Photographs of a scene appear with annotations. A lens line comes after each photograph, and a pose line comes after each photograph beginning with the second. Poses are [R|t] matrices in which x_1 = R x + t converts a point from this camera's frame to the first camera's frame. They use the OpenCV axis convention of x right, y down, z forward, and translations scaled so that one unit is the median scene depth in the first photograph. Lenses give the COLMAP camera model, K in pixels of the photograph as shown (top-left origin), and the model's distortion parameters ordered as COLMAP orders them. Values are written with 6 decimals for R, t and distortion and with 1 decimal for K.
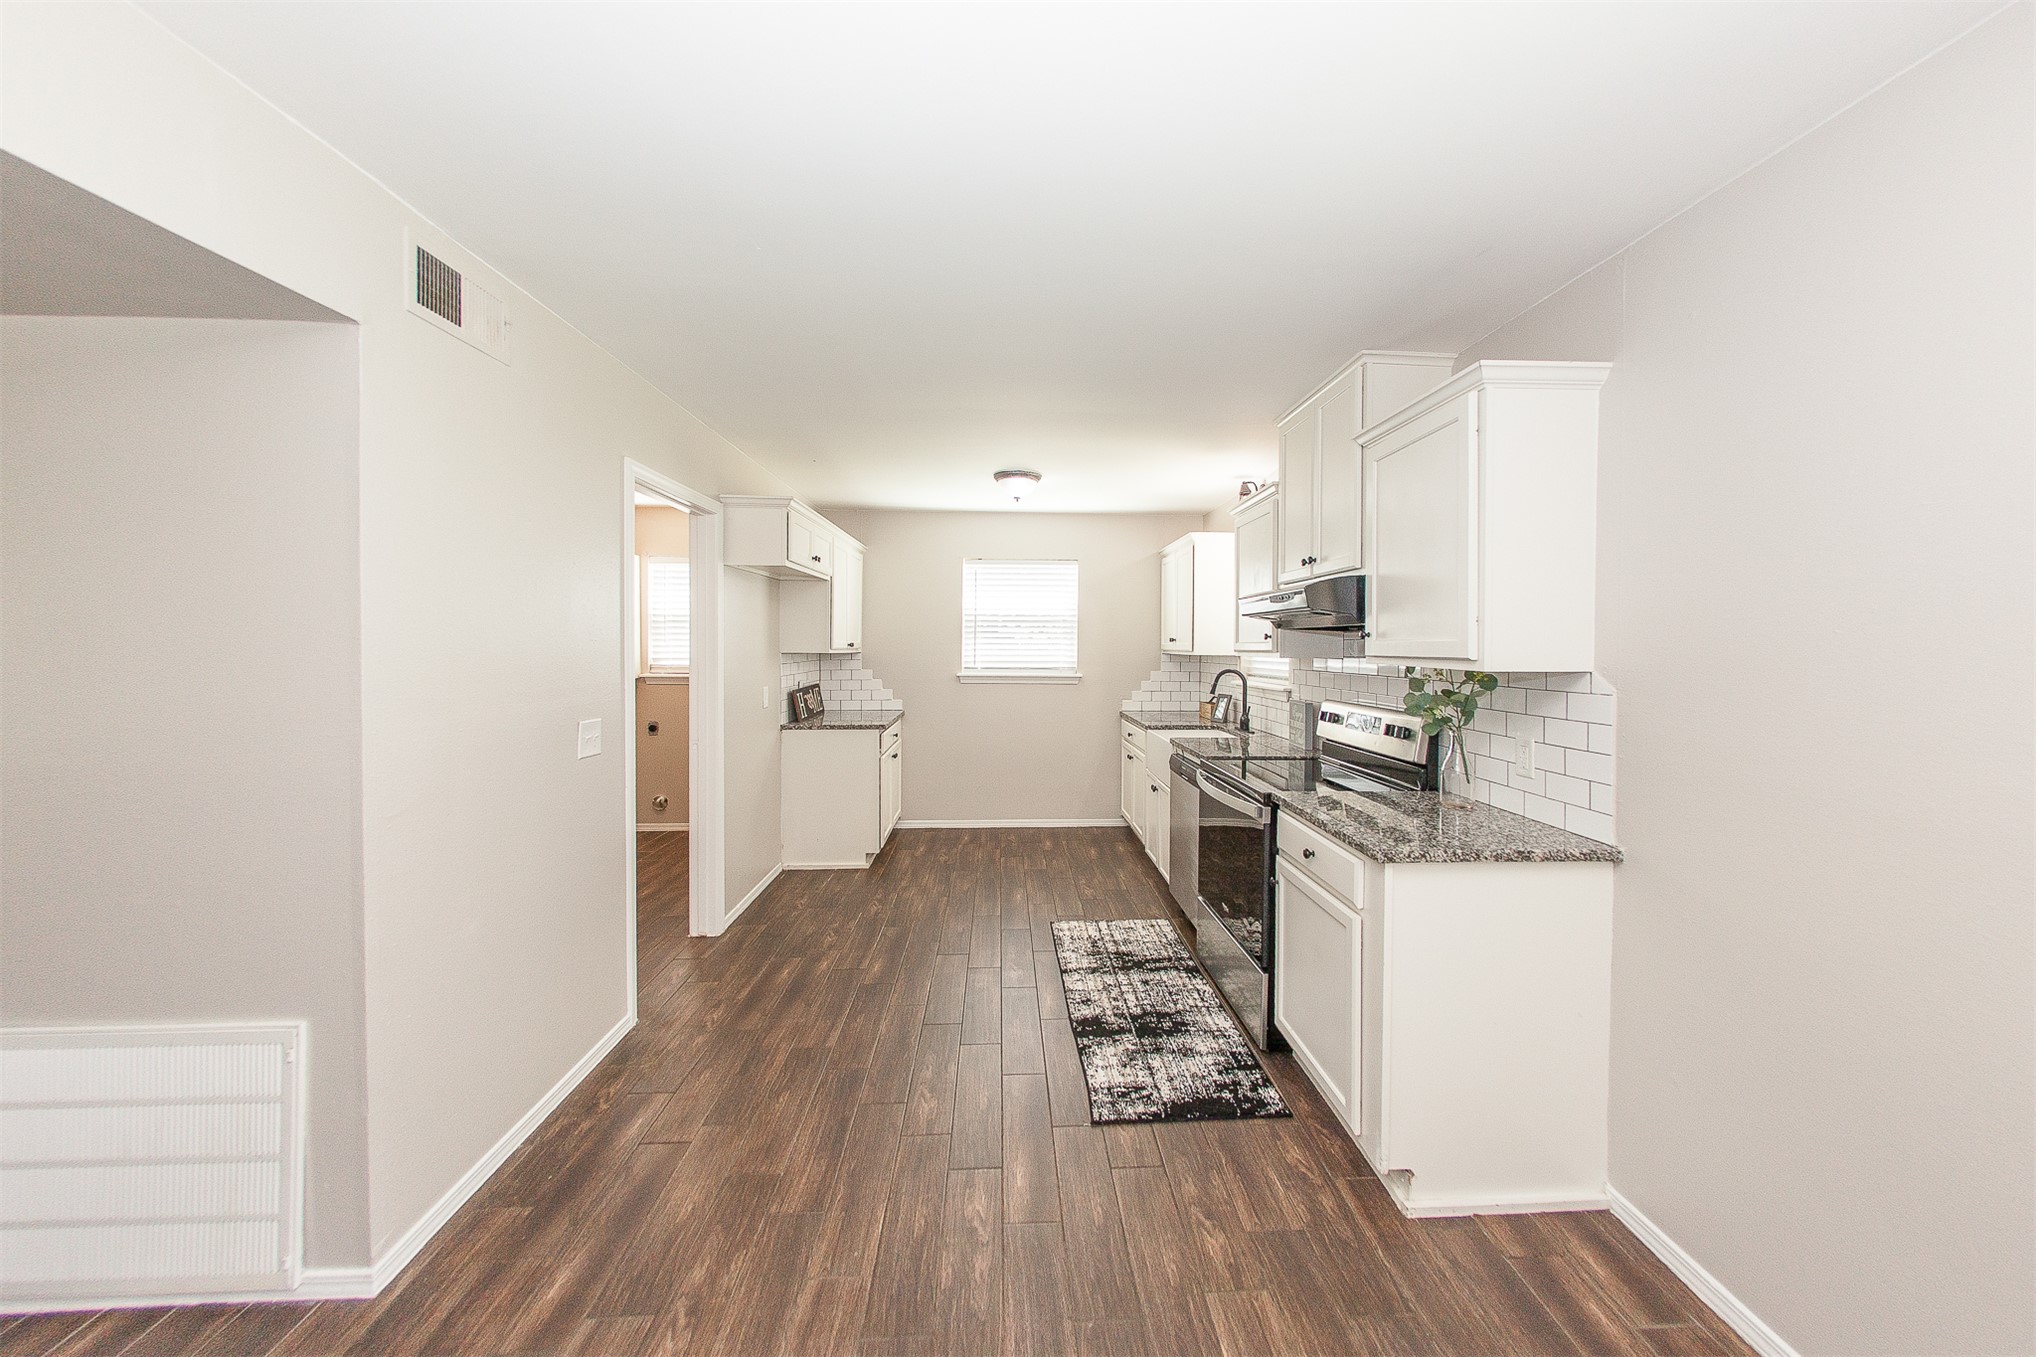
lens RADIAL K [[713.6, 0, 1055.1], [0, 713.6, 650.7], [0, 0, 1]] dist [0.000492, 0.000012]
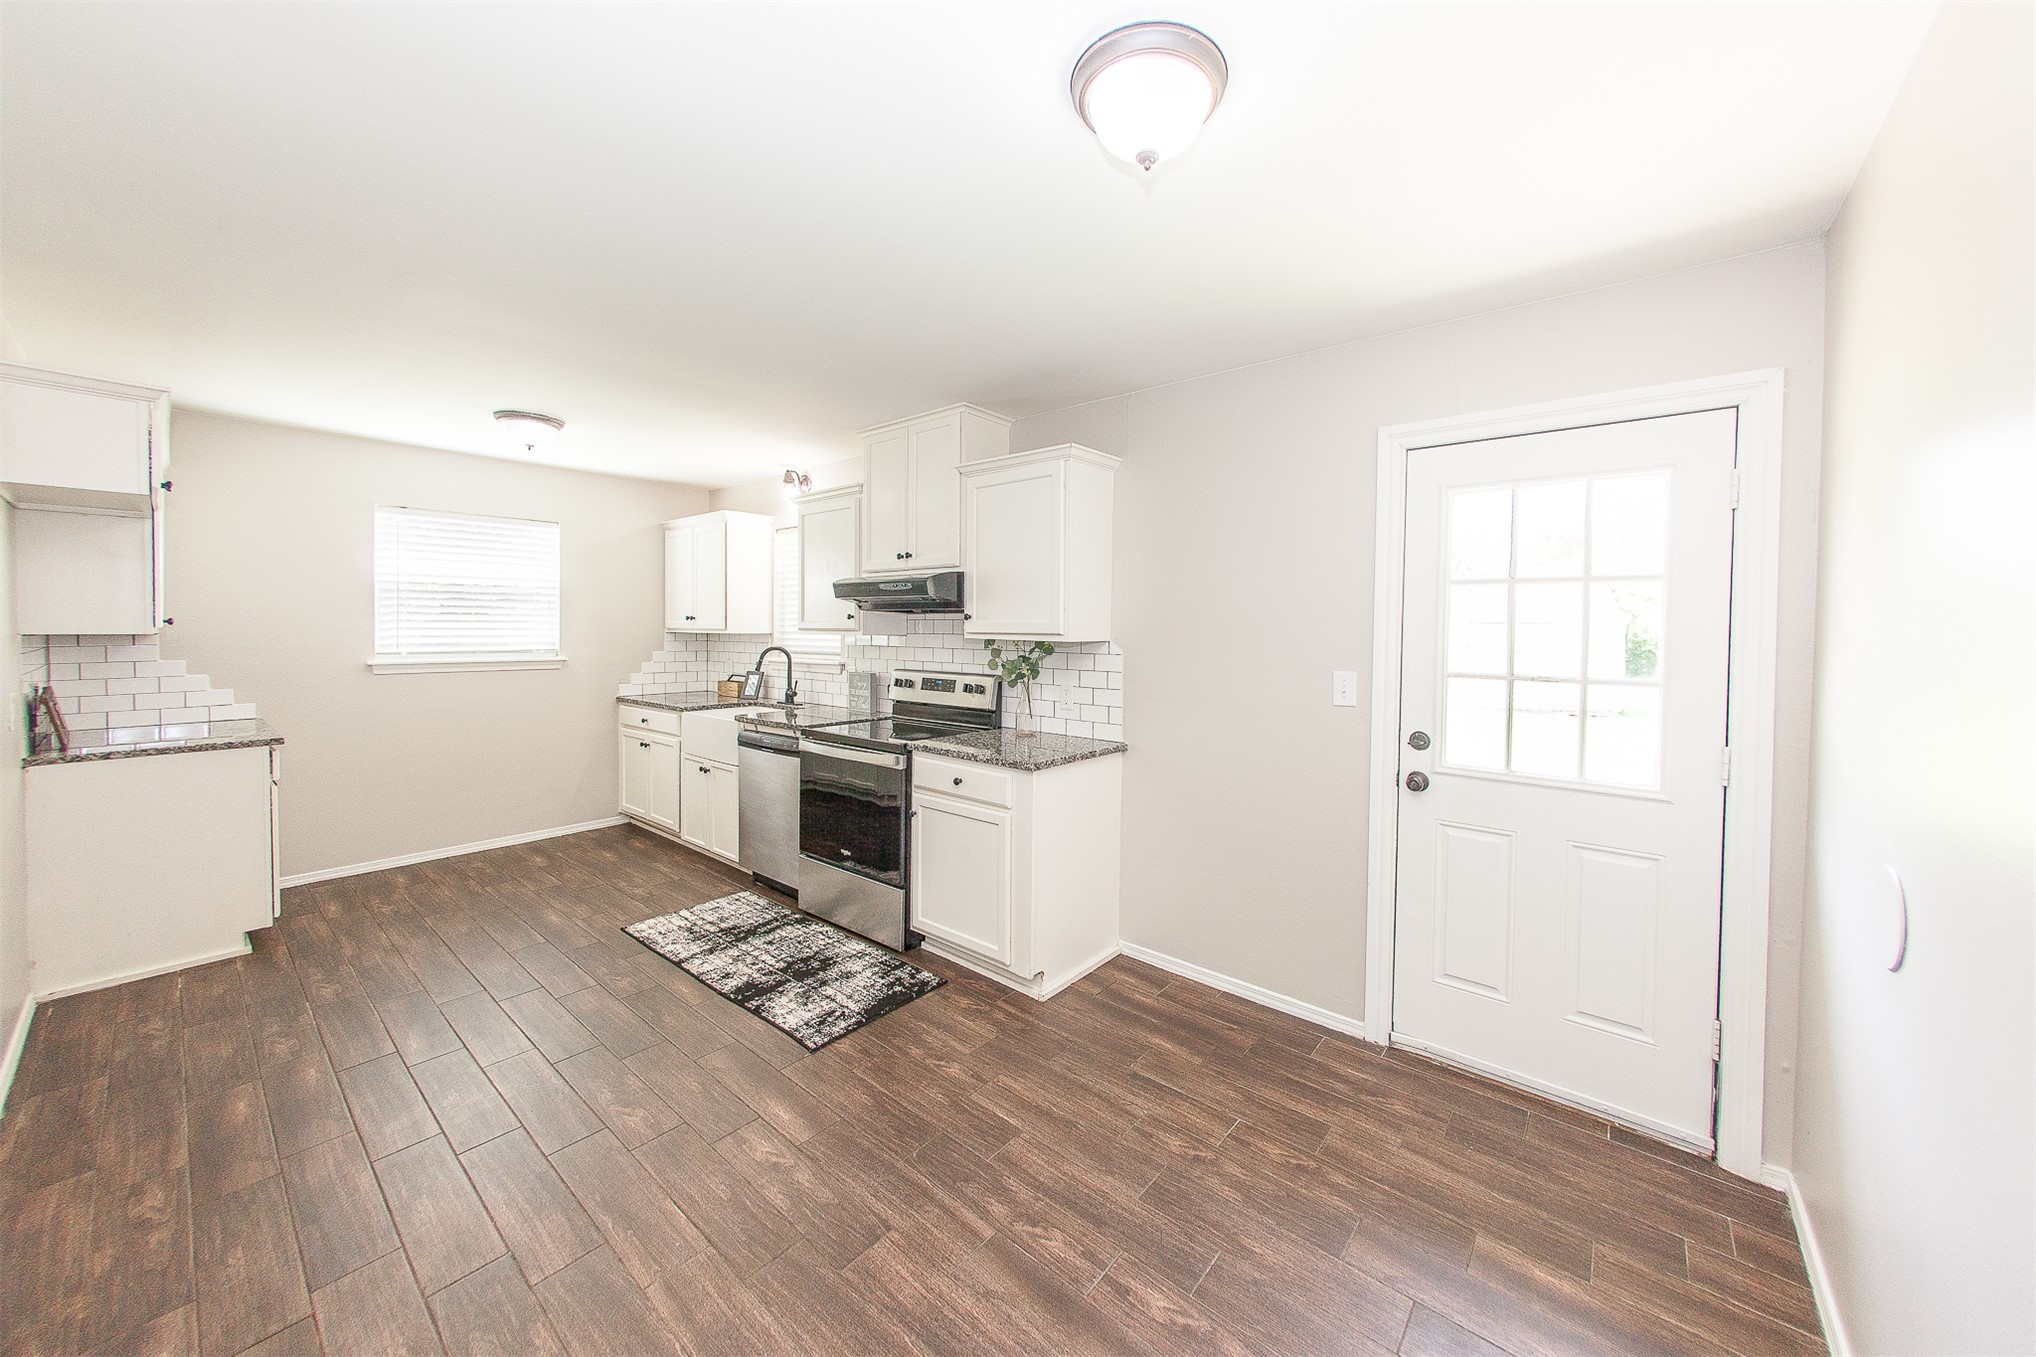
lens RADIAL K [[708.1, 0, 1059.9], [0, 708.1, 643.6], [0, 0, 1]] dist [0.000946, 0.000016]
pose [[0.673351, -0.017177, 0.739123, -0.310872], [0.002344, 0.999775, 0.021099, 0.000224], [-0.739319, -0.012475, 0.673240, -0.016739]]
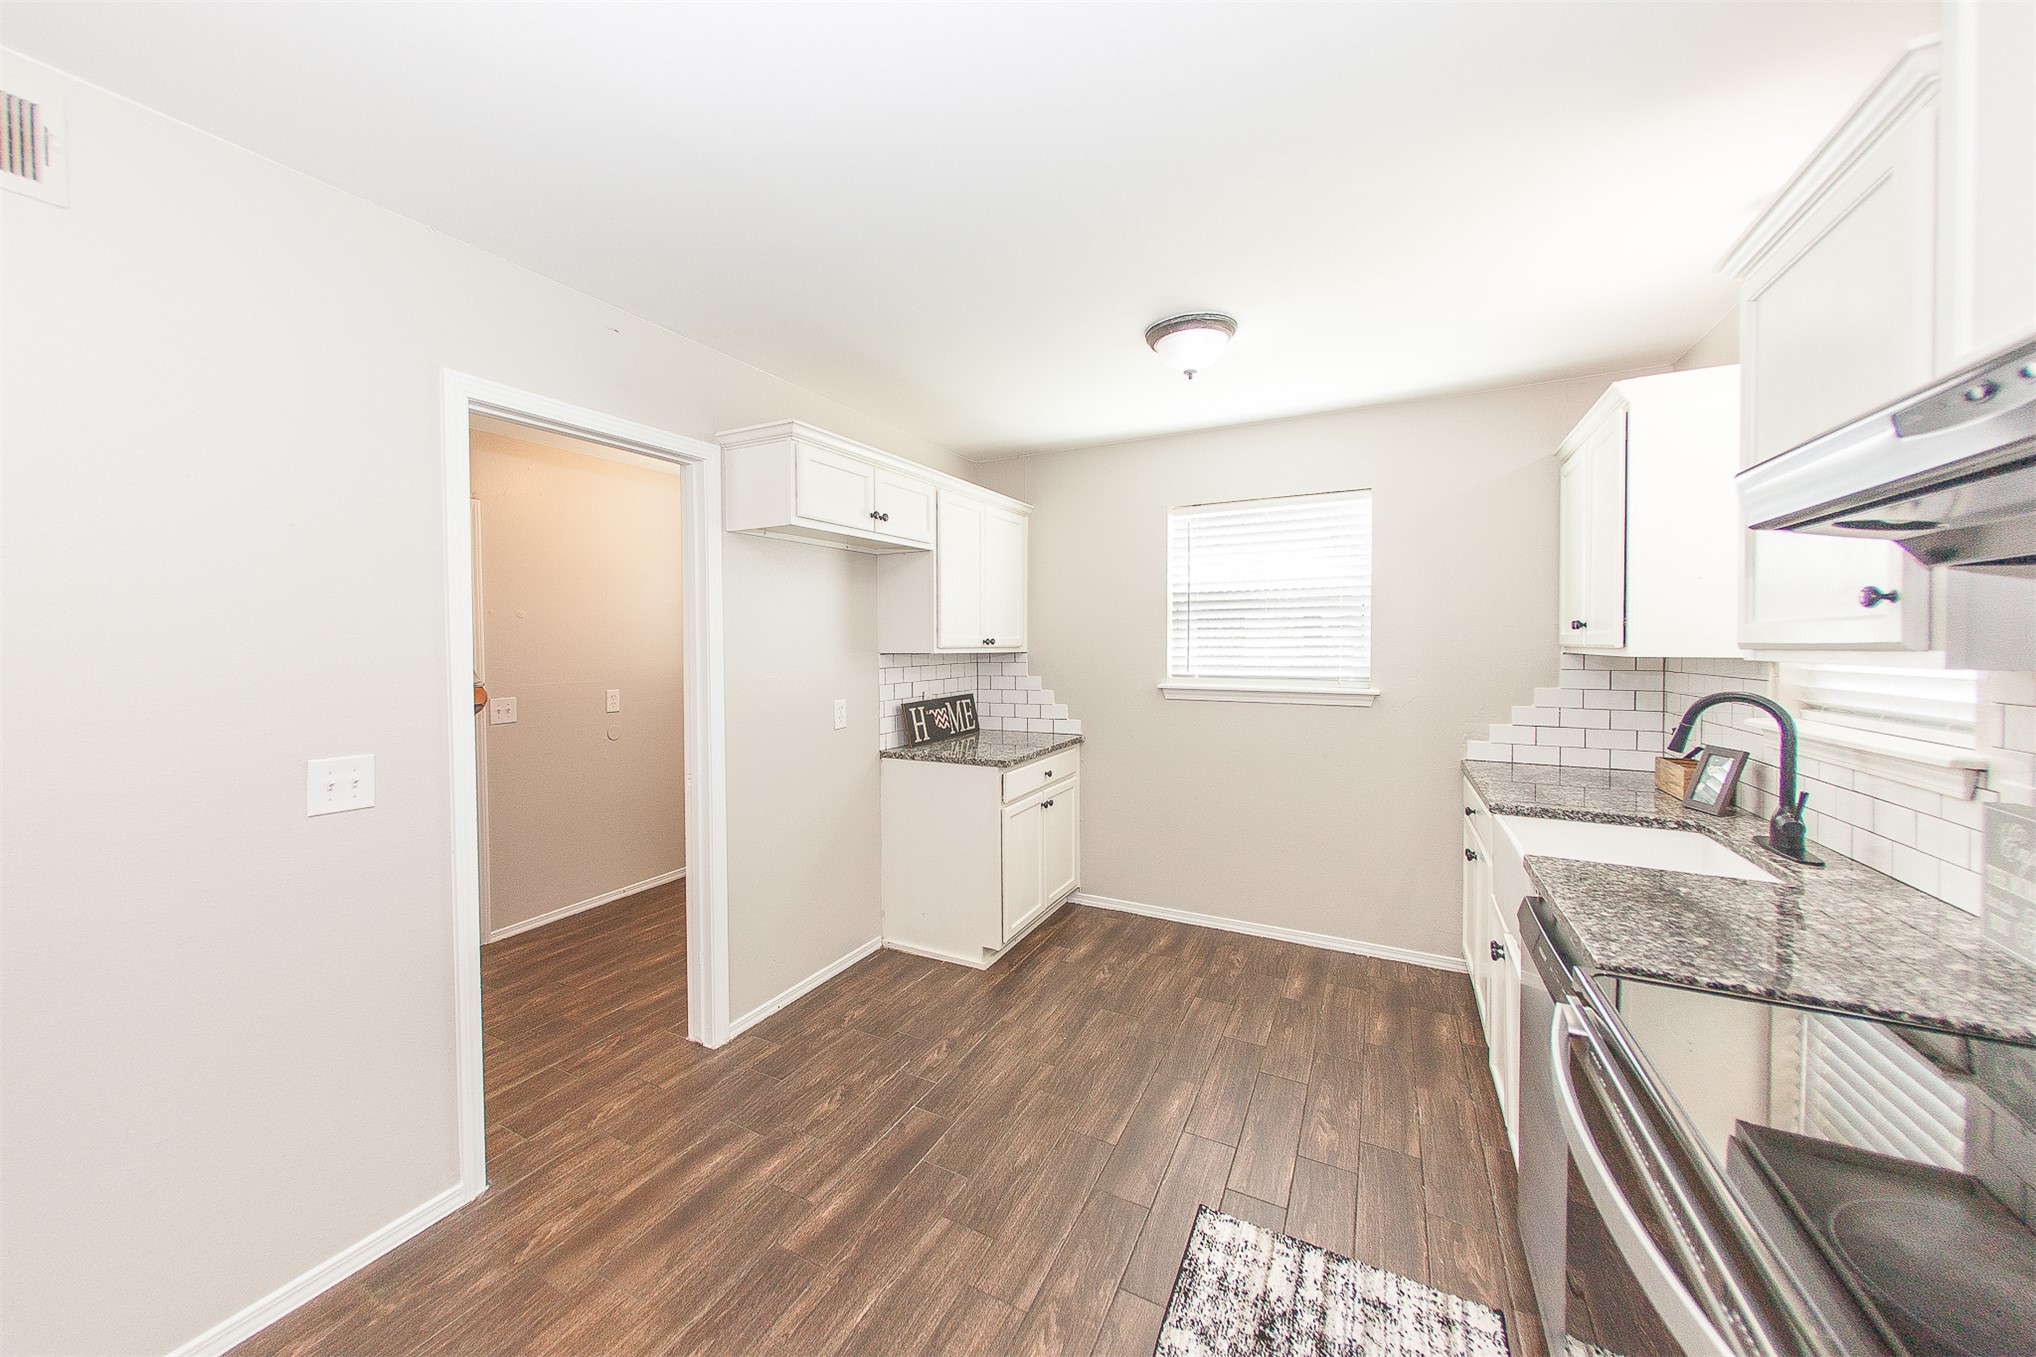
lens RADIAL K [[747.7, 0, 959.6], [0, 747.7, 655.8], [0, 0, 1]] dist [0.000048, -0.000104]
pose [[0.827161, -0.000006, -0.561966, 0.154585], [0.004676, 0.999965, 0.006872, 0.000809], [0.561946, -0.008312, 0.827132, 0.522579]]
